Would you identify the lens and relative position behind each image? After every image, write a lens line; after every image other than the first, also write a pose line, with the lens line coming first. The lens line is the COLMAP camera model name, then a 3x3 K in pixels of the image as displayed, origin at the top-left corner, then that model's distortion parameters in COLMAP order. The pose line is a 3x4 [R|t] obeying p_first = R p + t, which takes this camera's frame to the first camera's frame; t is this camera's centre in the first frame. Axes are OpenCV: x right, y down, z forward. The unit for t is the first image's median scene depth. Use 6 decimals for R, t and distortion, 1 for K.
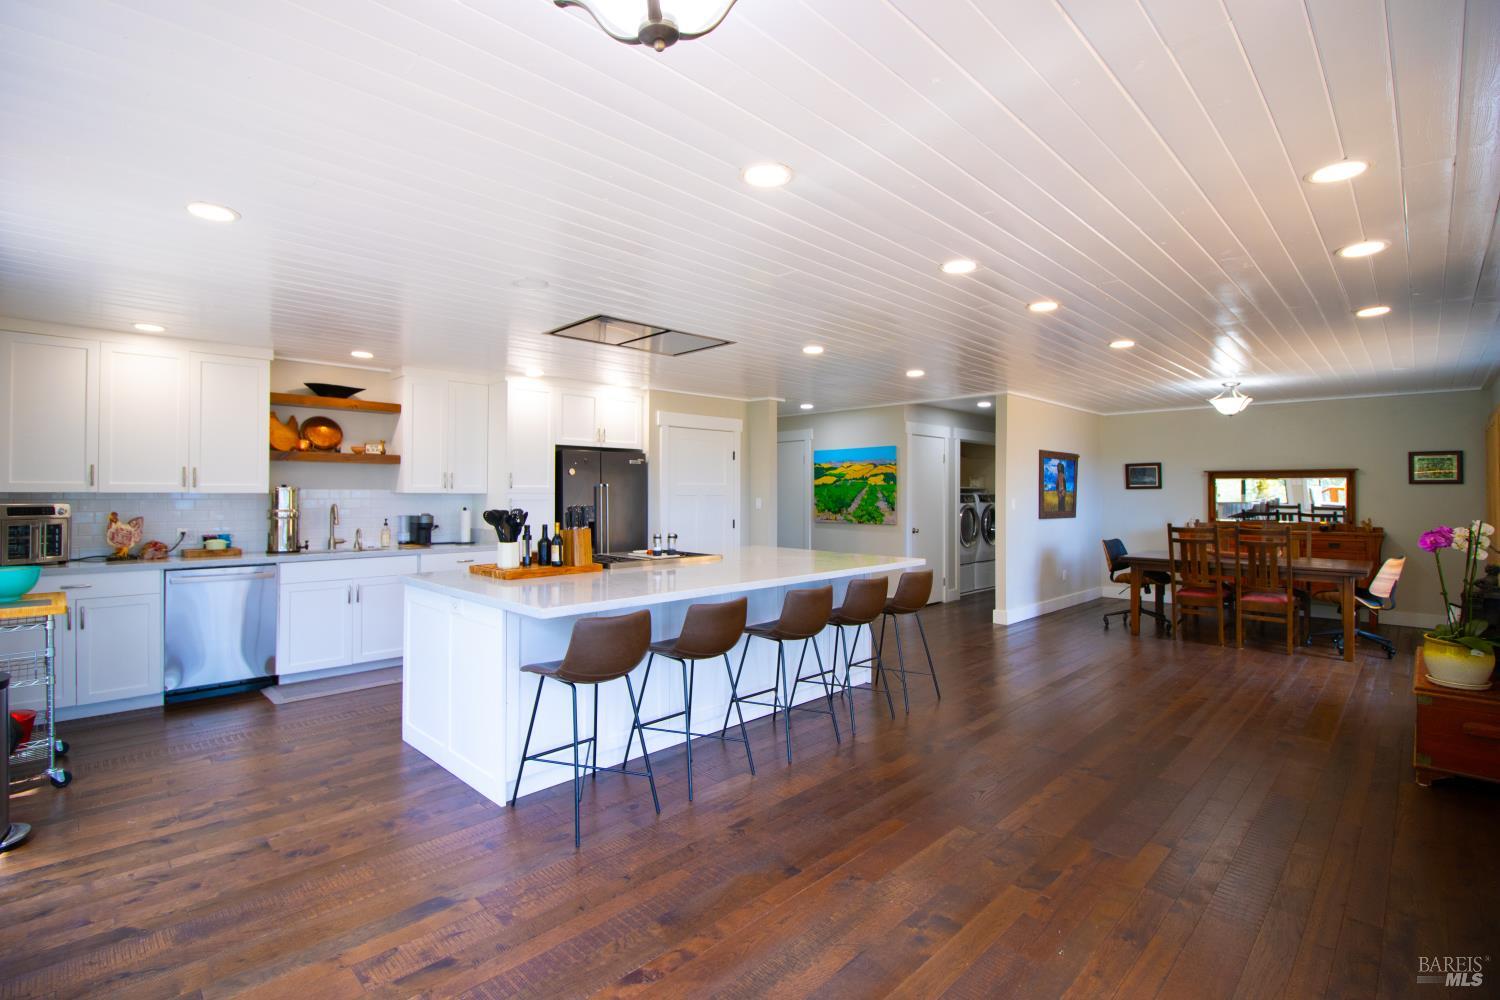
lens RADIAL K [[691.4, 0, 741.9], [0, 691.4, 489.1], [0, 0, 1]] dist [0.016636, -0.013449]
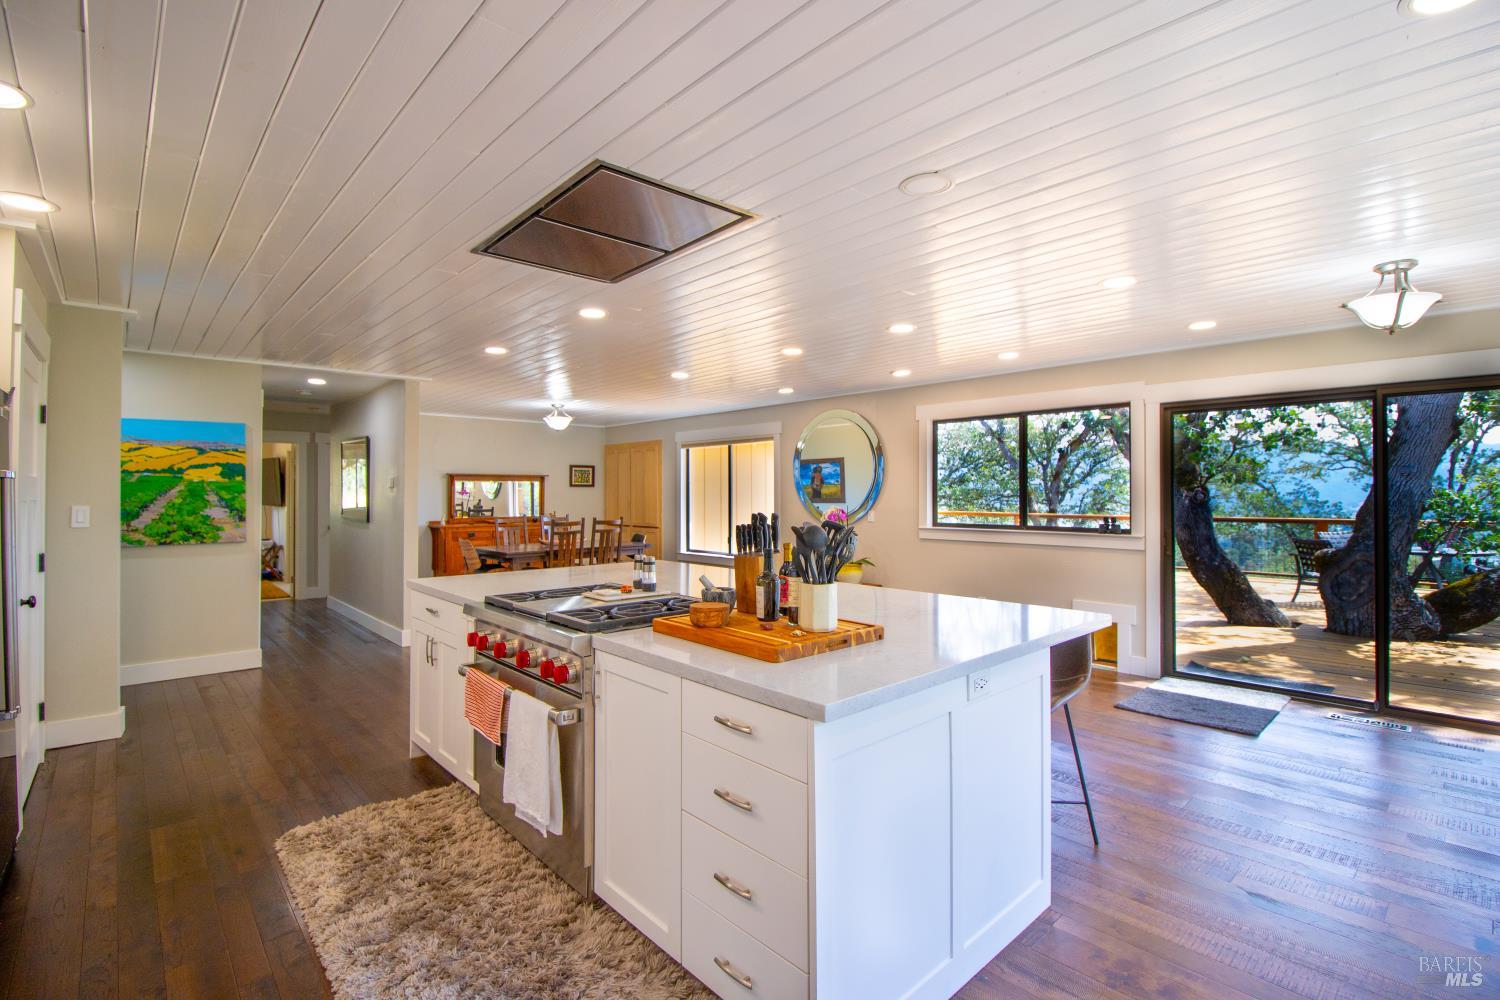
lens RADIAL K [[691.4, 0, 741.9], [0, 691.4, 489.1], [0, 0, 1]] dist [0.016636, -0.013449]
pose [[0.046550, 0.003945, 0.998908, -0.411923], [0.000222, 0.999992, -0.003959, 0.003283], [-0.998916, 0.000406, 0.046549, 0.471996]]
